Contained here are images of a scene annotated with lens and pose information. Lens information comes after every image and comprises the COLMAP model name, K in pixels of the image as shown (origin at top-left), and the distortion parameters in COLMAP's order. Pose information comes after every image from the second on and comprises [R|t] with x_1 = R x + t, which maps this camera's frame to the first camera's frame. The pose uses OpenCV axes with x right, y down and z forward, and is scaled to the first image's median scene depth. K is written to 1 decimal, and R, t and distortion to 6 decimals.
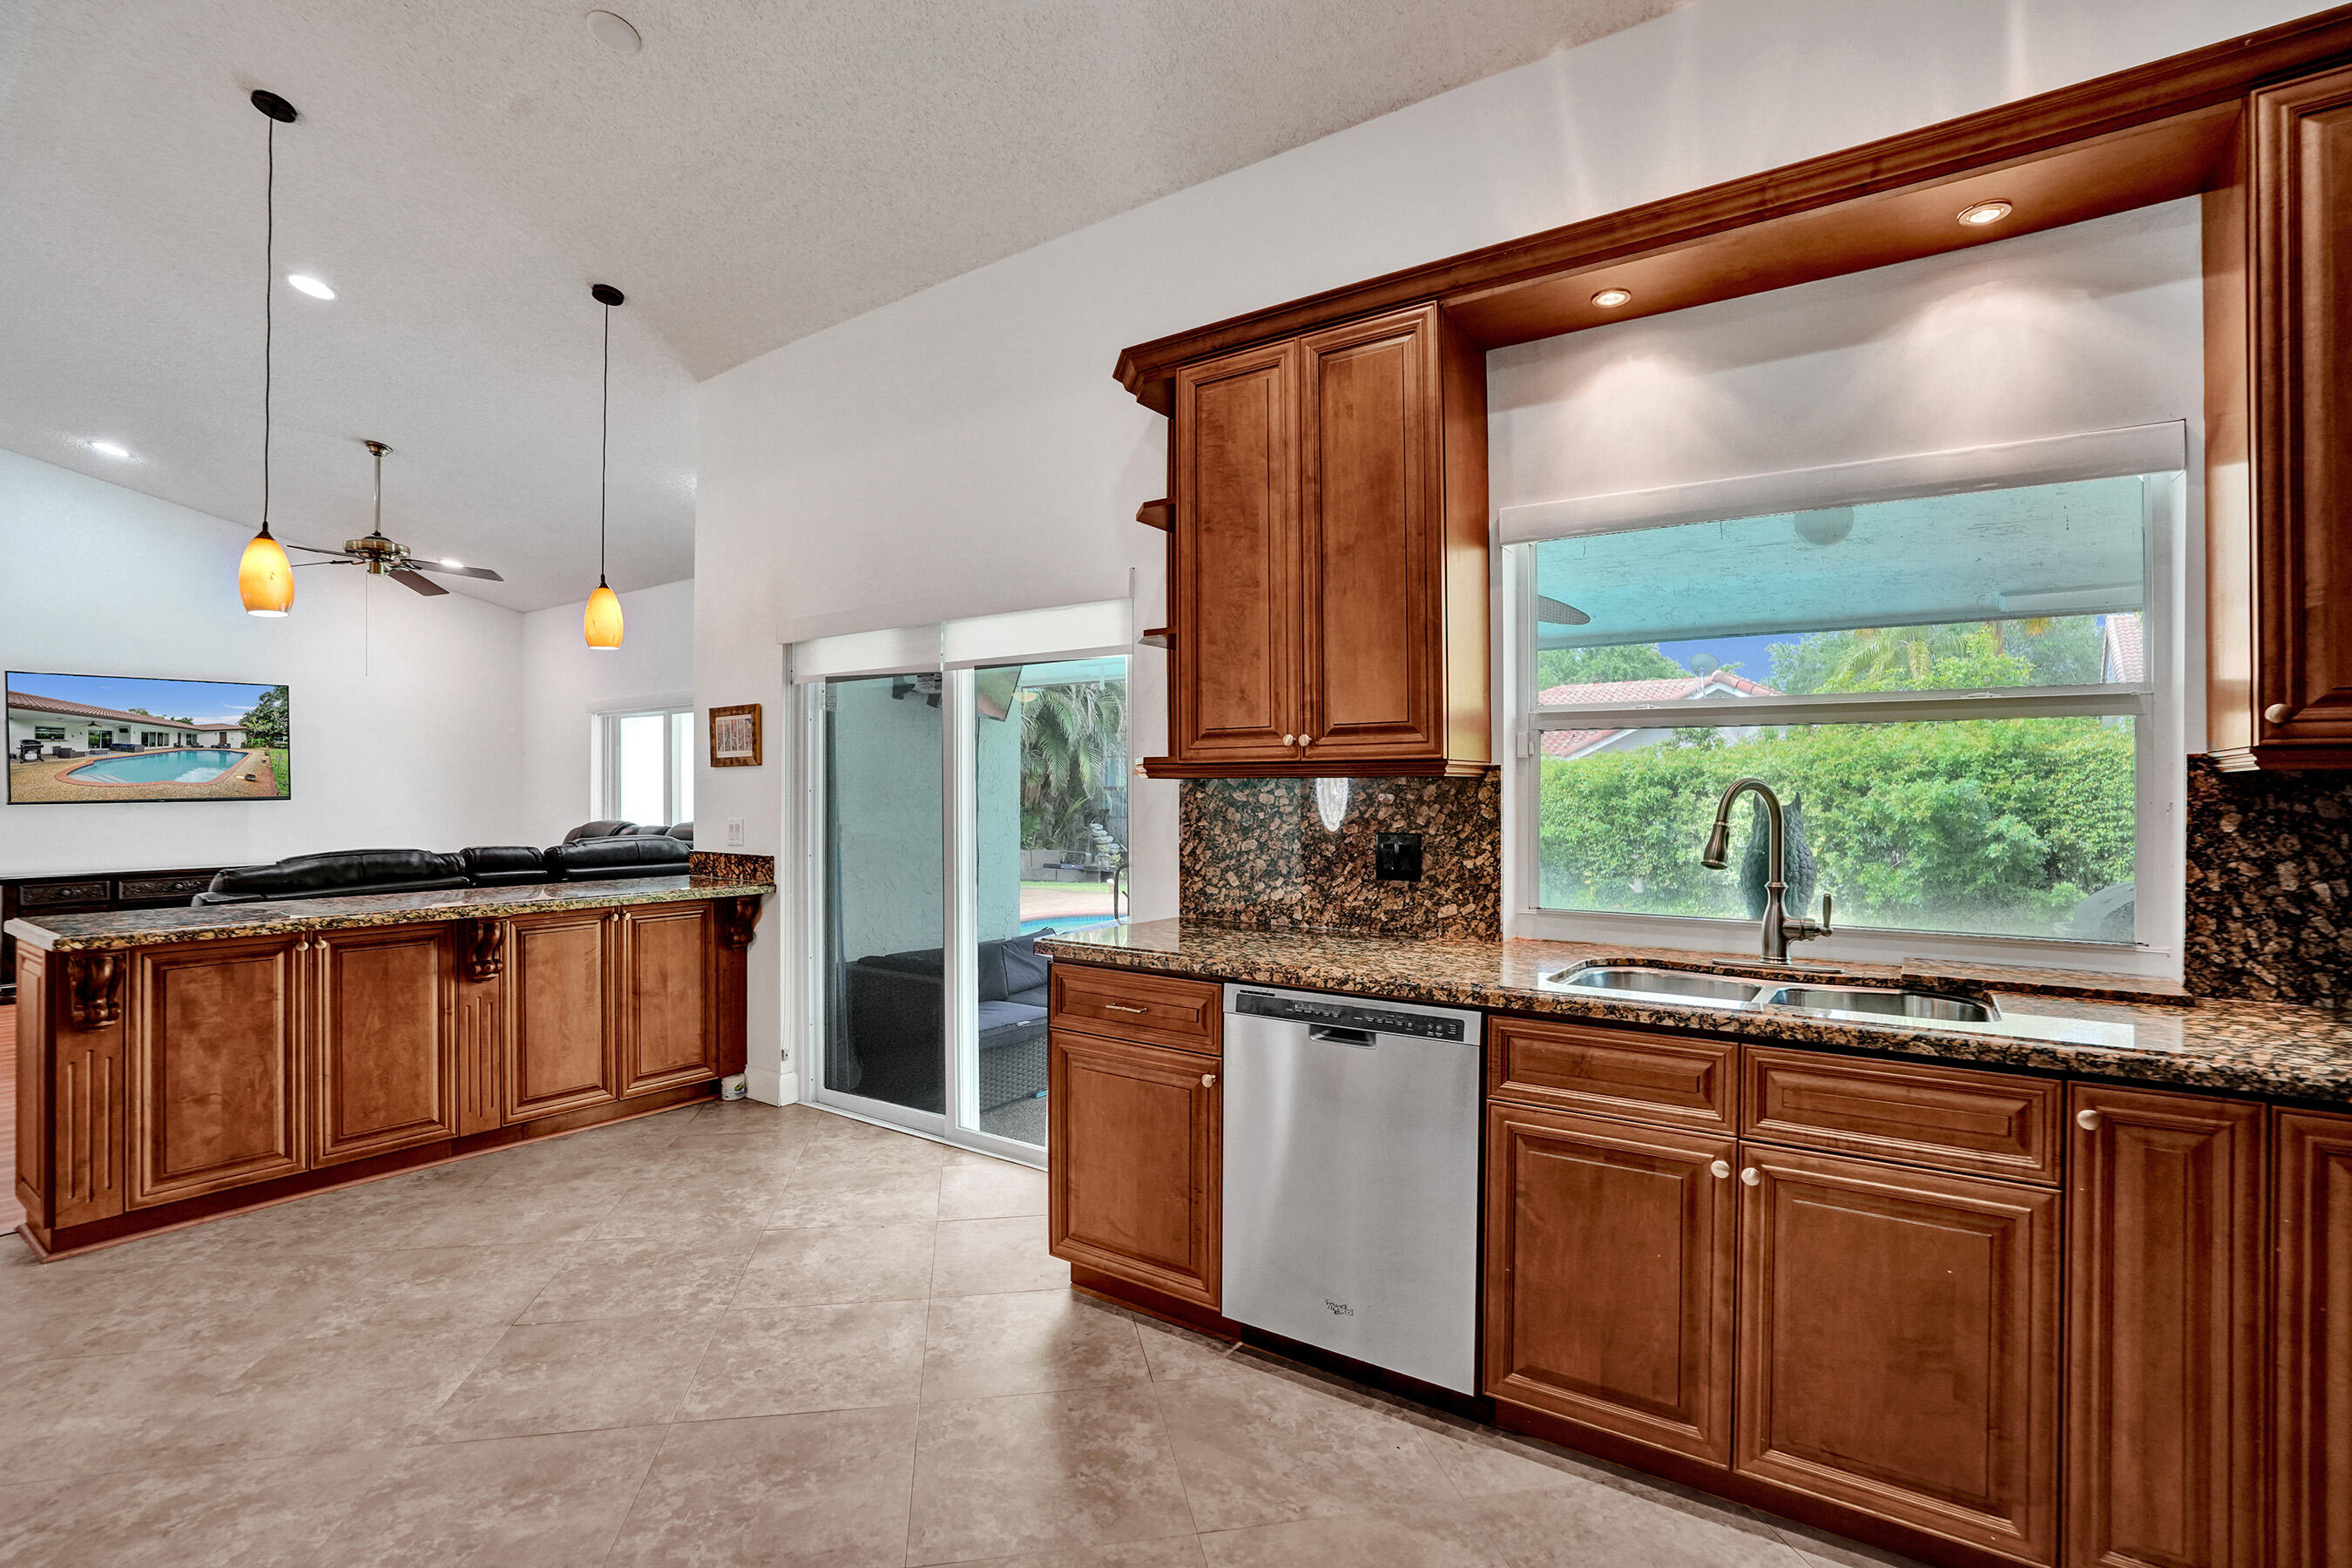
lens RADIAL K [[1104.9, 0, 1186.0], [0, 1104.9, 785.9], [0, 0, 1]] dist [-0.073313, 0.033681]
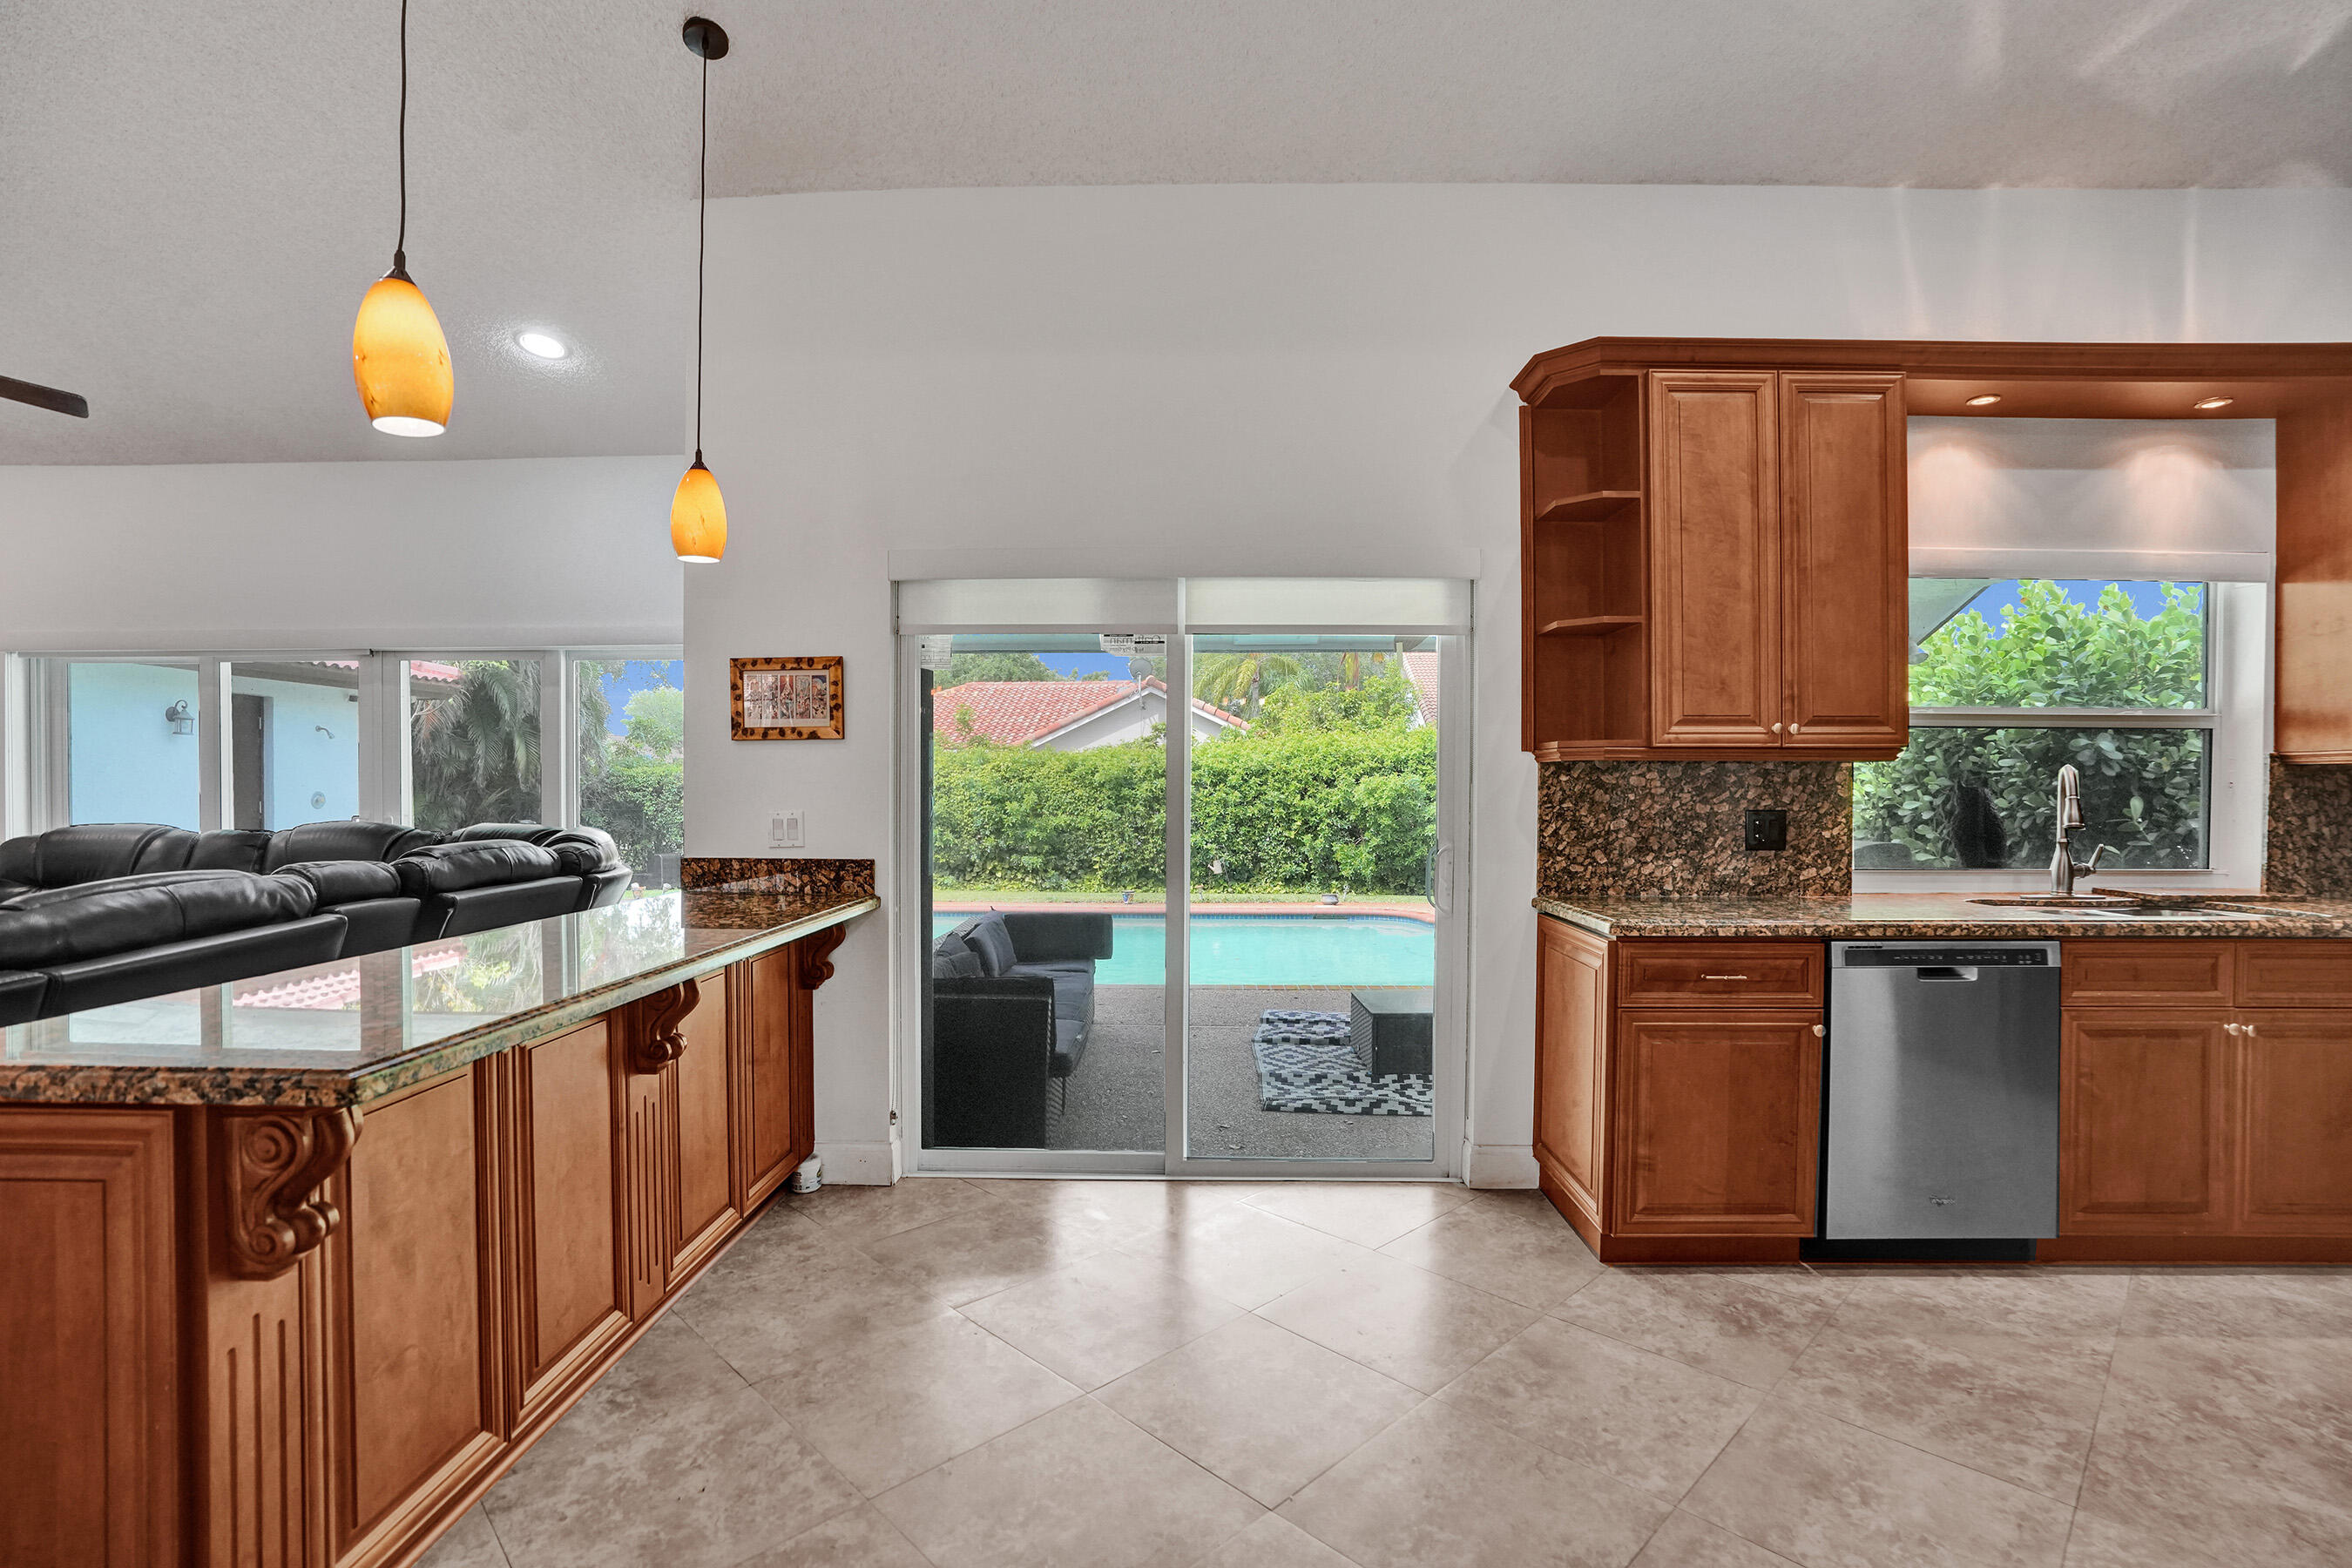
lens RADIAL K [[1091.8, 0, 1181.6], [0, 1091.8, 795.9], [0, 0, 1]] dist [-0.071378, 0.030722]
pose [[0.829726, -0.004786, 0.558151, -0.961340], [-0.003782, 0.999892, 0.014197, 0.013781], [-0.558158, -0.013890, 0.829618, 0.400161]]
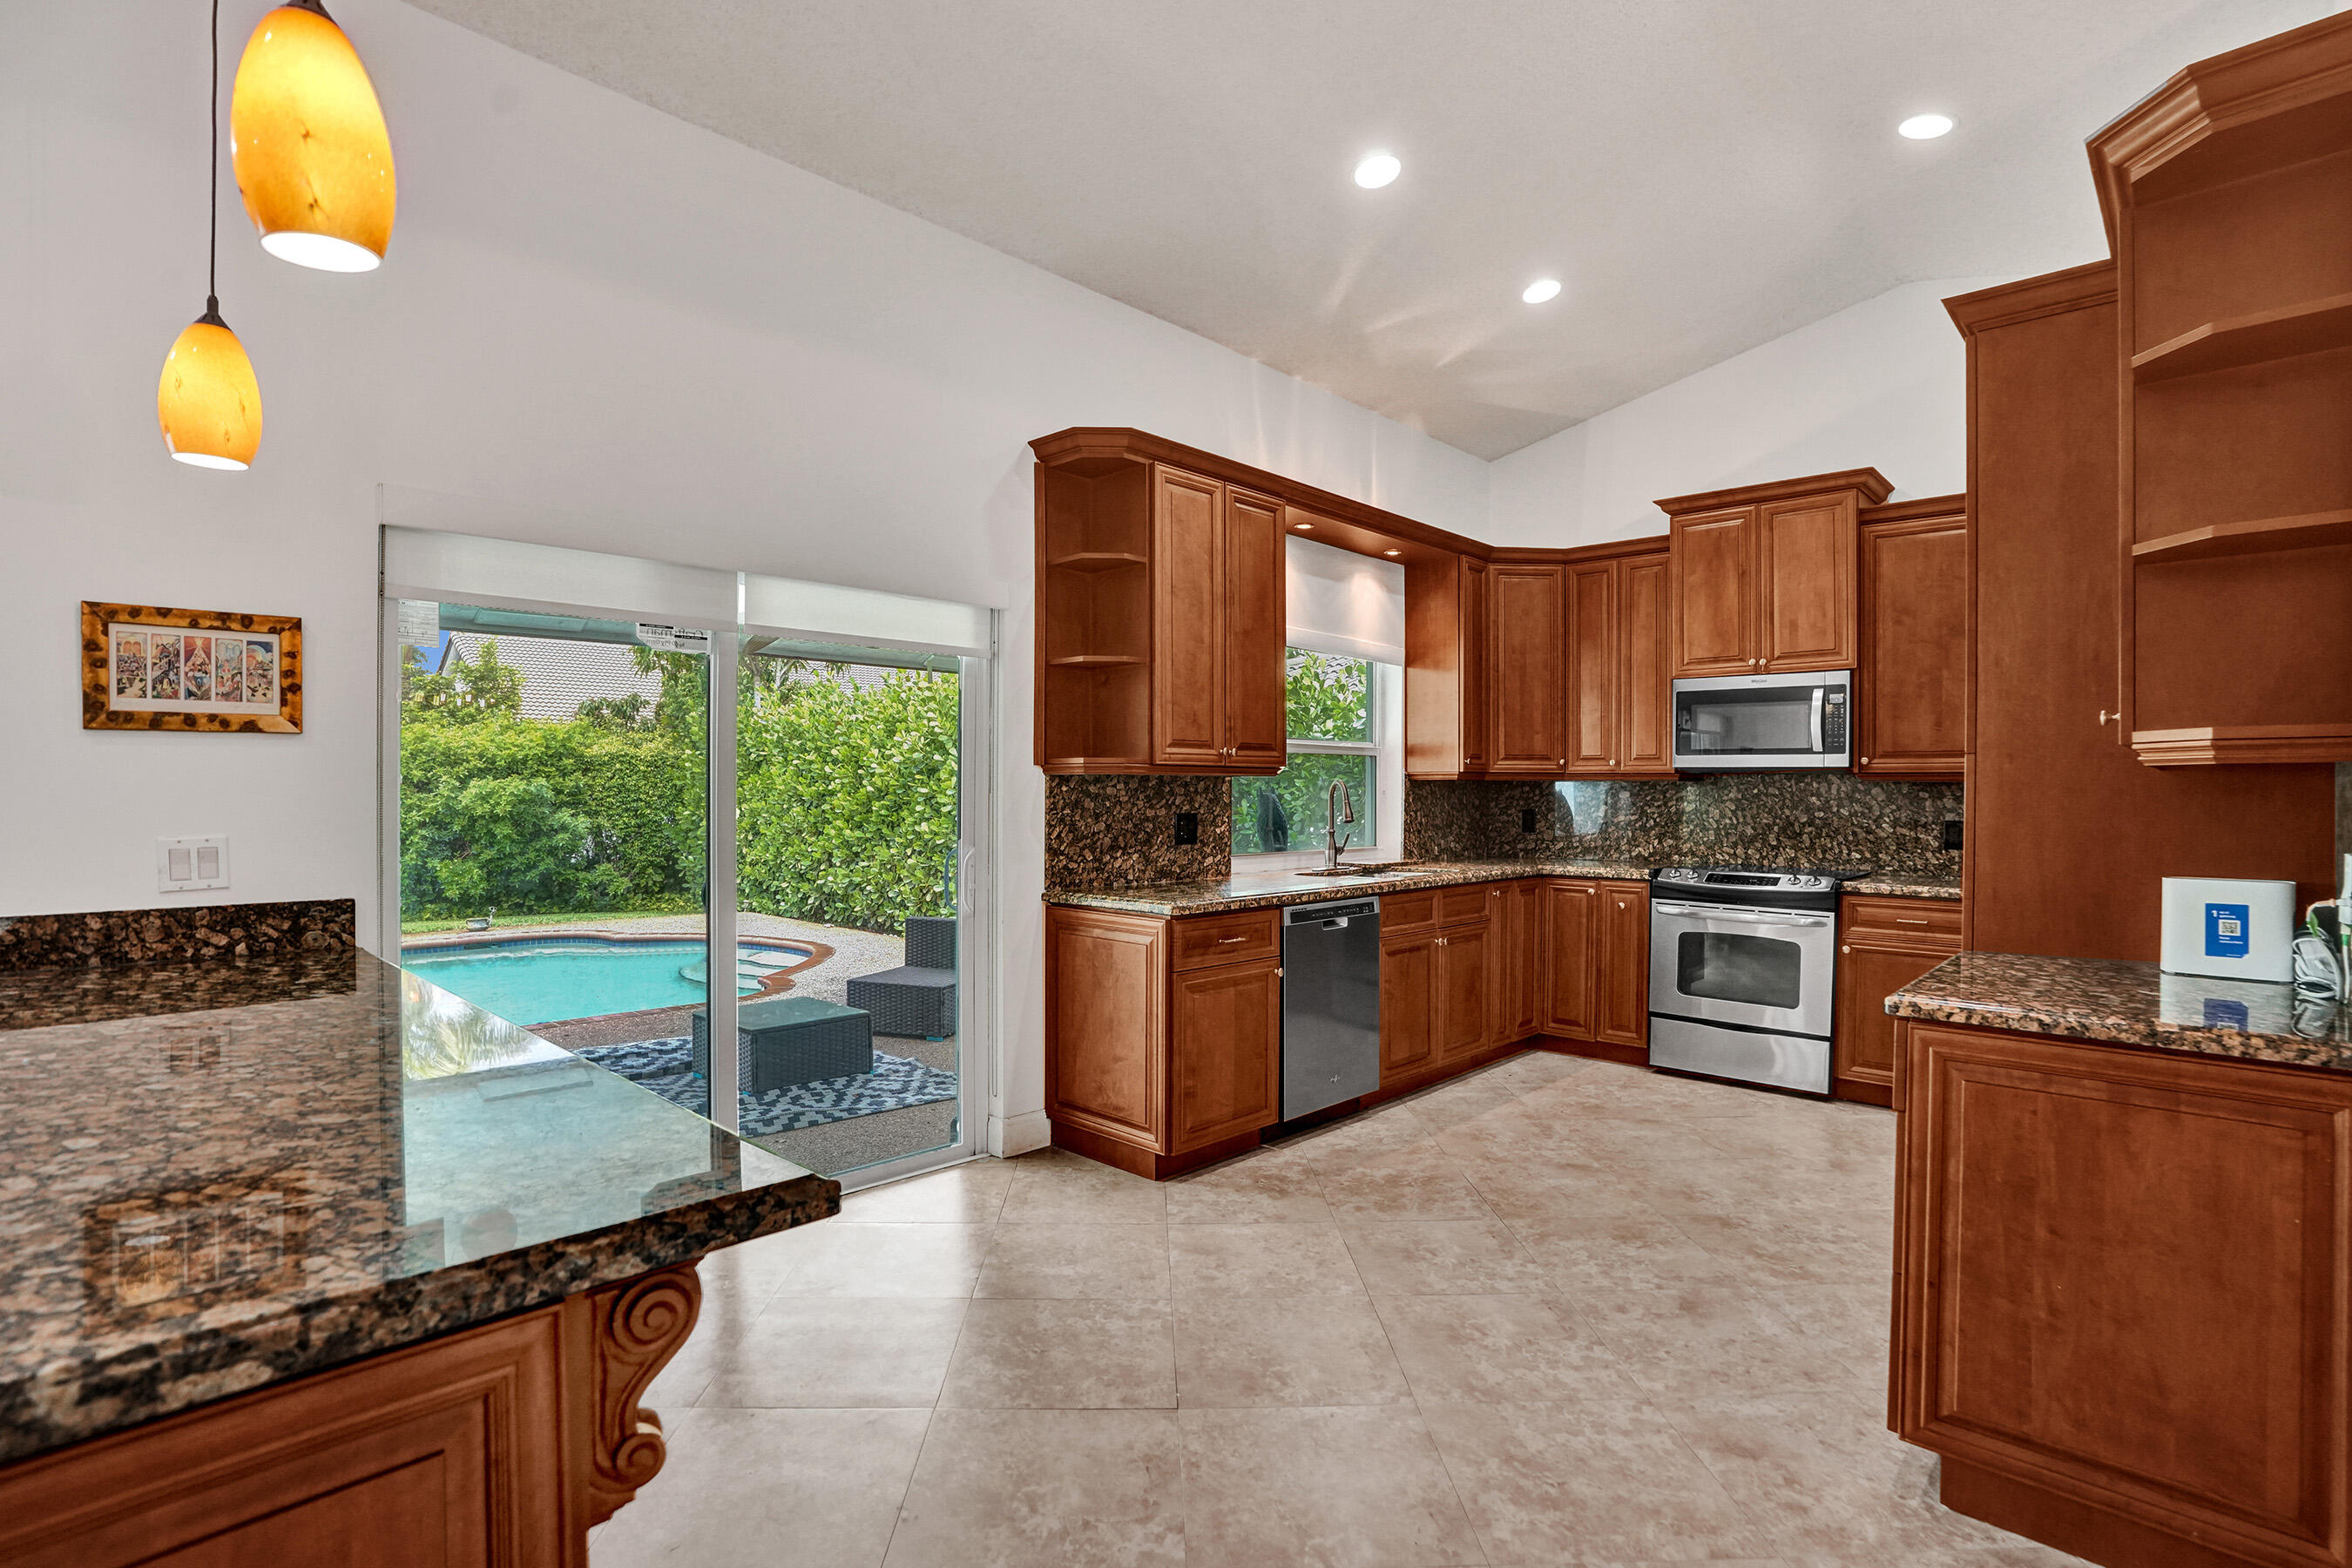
lens RADIAL K [[1122.5, 0, 1179.5], [0, 1122.5, 797.8], [0, 0, 1]] dist [-0.070570, 0.028539]
pose [[0.151116, -0.007565, 0.988487, -1.335732], [-0.006753, 0.999939, 0.008685, 0.008105], [-0.988493, -0.007987, 0.151055, 0.775158]]
